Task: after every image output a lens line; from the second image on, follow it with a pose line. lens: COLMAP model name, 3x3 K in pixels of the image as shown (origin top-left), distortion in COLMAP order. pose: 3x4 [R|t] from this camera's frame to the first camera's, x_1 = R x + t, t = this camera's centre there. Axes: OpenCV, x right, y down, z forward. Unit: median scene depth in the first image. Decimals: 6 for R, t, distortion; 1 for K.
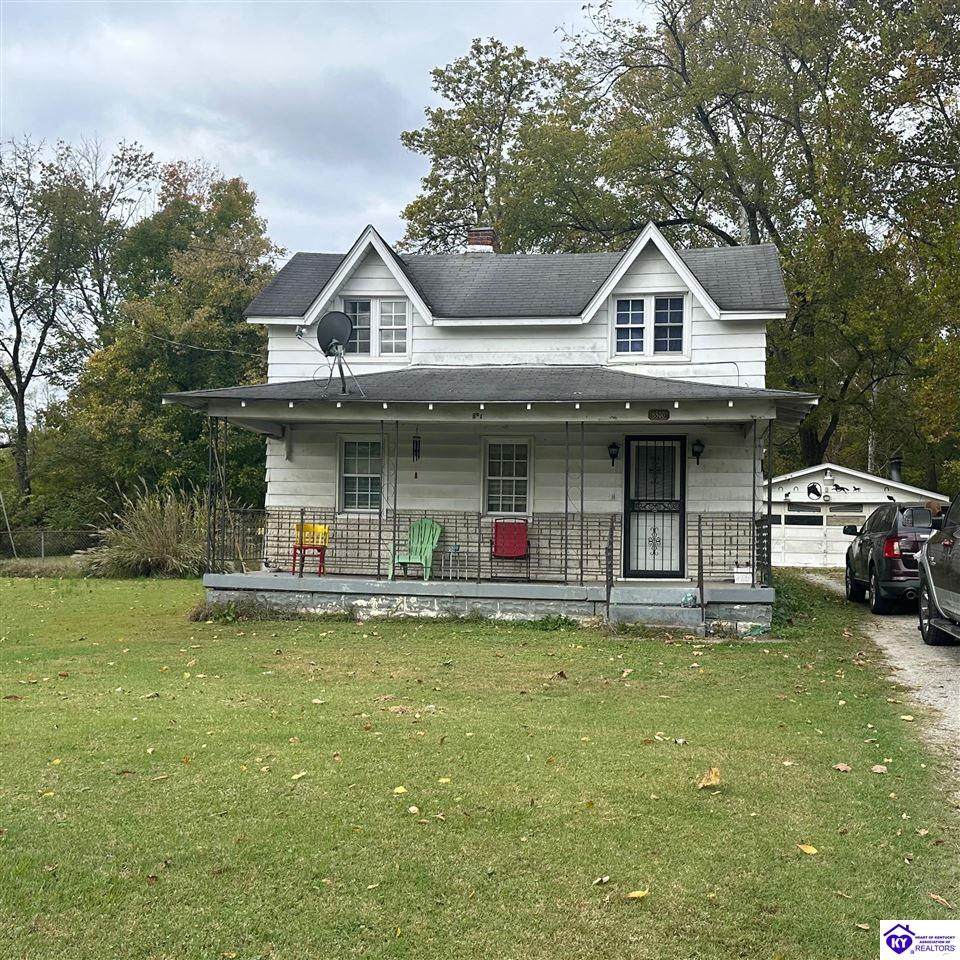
lens RADIAL K [[1233.6, 0, 483.8], [0, 1233.6, 481.8], [0, 0, 1]] dist [0.059416, 0.000000]
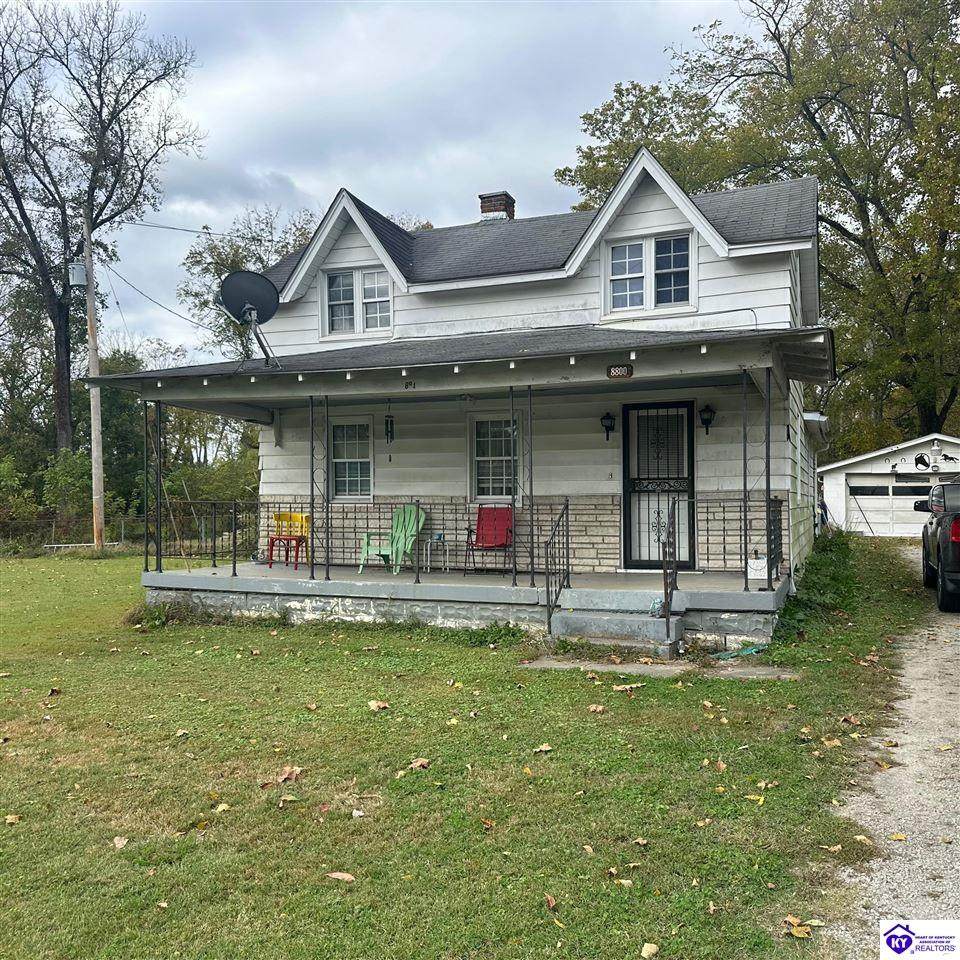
lens RADIAL K [[924.8, 0, 478.7], [0, 924.8, 487.9], [0, 0, 1]] dist [0.020102, 0.000000]
pose [[0.974870, -0.025021, -0.221366, 0.157390], [0.030254, 0.999336, 0.020283, 0.004812], [0.220712, -0.026471, 0.974980, 0.347290]]
